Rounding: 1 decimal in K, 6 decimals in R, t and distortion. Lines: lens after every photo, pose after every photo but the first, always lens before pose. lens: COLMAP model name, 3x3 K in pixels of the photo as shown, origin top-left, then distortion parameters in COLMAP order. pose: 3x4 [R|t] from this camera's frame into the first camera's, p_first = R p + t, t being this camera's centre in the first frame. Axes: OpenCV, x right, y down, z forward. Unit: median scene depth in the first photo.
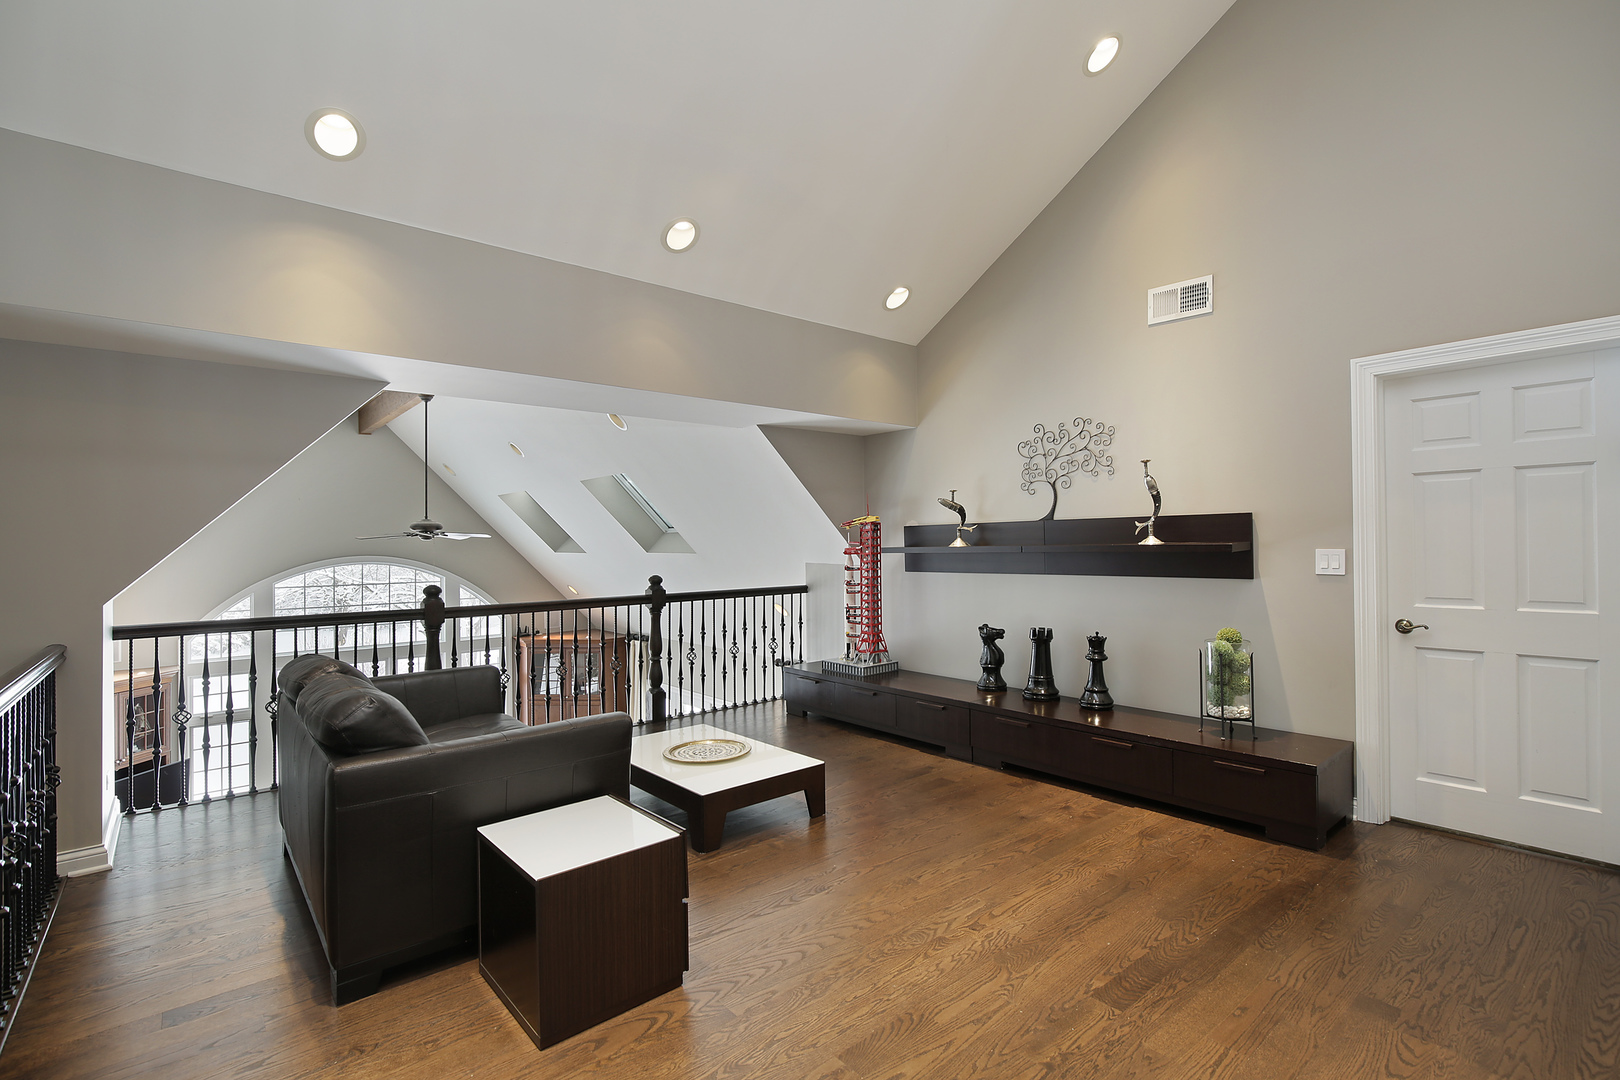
lens RADIAL K [[752.8, 0, 811.4], [0, 752.8, 505.7], [0, 0, 1]] dist [-0.002270, 0.000087]
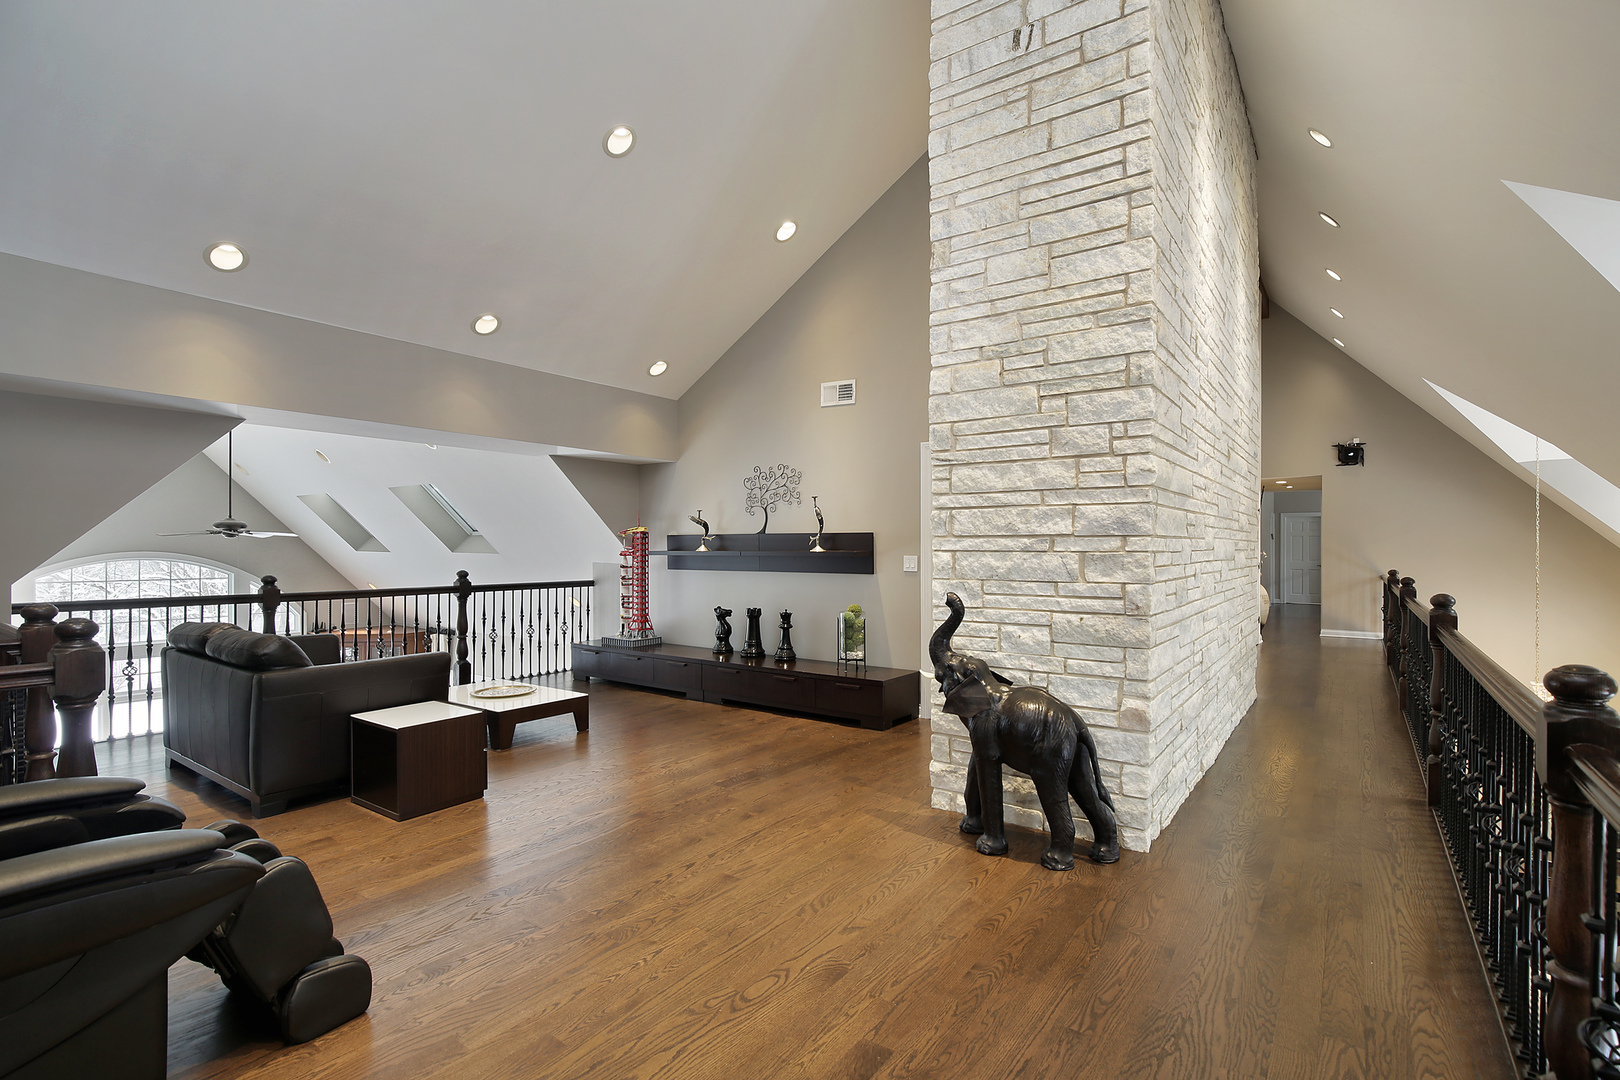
lens RADIAL K [[745.2, 0, 825.6], [0, 745.2, 546.5], [0, 0, 1]] dist [-0.000241, -0.000473]
pose [[0.966844, 0.016818, 0.254812, 0.067041], [-0.029145, 0.998576, 0.044679, -0.022109], [-0.253698, -0.050624, 0.965958, -0.387527]]
